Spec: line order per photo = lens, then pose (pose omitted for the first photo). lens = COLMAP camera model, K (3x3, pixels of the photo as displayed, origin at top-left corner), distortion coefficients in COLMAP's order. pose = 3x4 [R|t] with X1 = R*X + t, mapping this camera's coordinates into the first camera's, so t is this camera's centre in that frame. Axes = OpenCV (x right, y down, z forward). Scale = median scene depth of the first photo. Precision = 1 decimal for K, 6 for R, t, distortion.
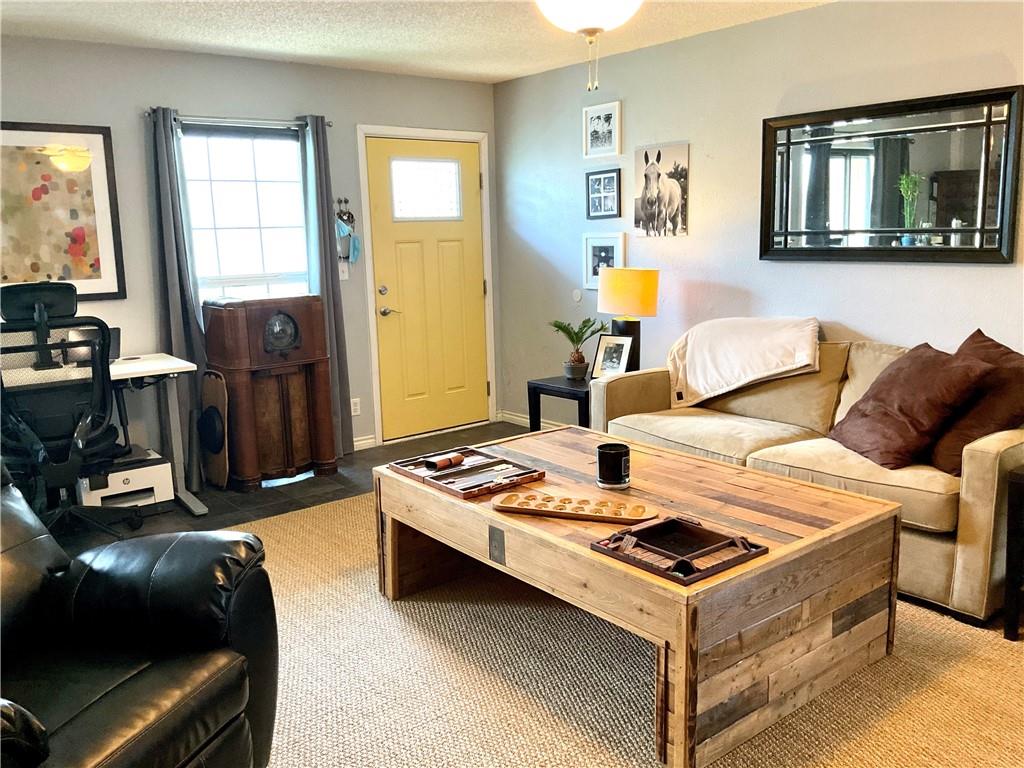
lens RADIAL K [[850.8, 0, 474.2], [0, 850.8, 383.3], [0, 0, 1]] dist [-0.006892, -0.012167]
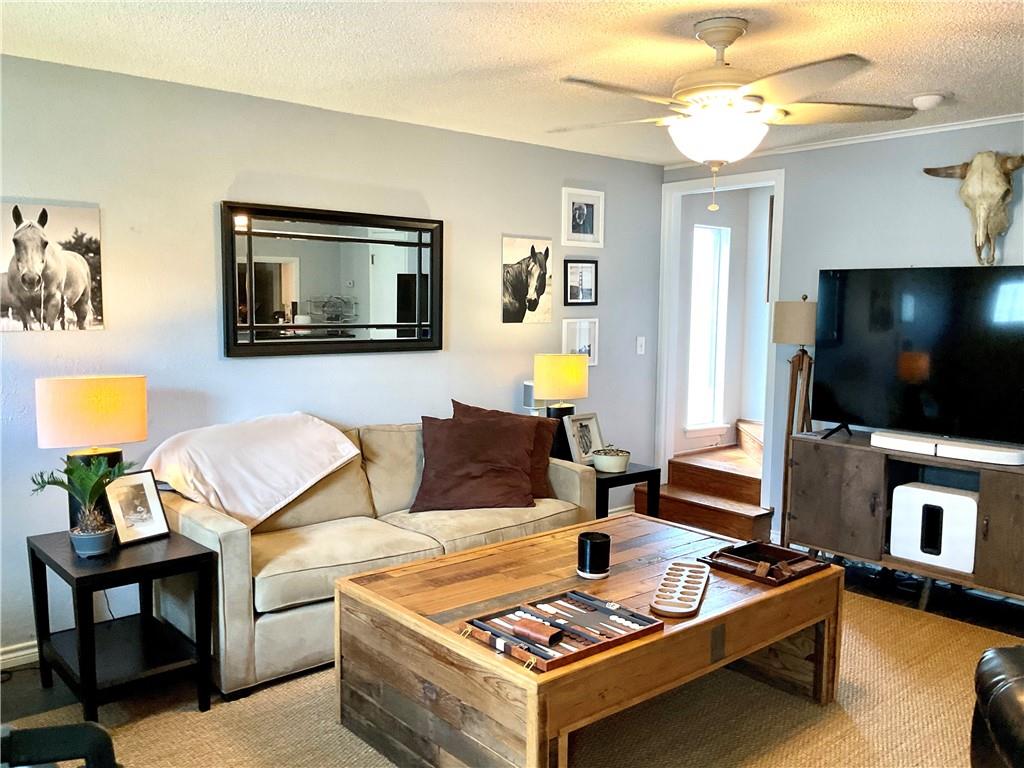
lens RADIAL K [[850.8, 0, 474.2], [0, 850.8, 383.3], [0, 0, 1]] dist [-0.006892, -0.012167]
pose [[-0.040860, -0.051684, 0.997827, -0.509097], [0.177898, 0.982328, 0.058166, -0.113675], [-0.983200, 0.179888, -0.030944, 0.716354]]
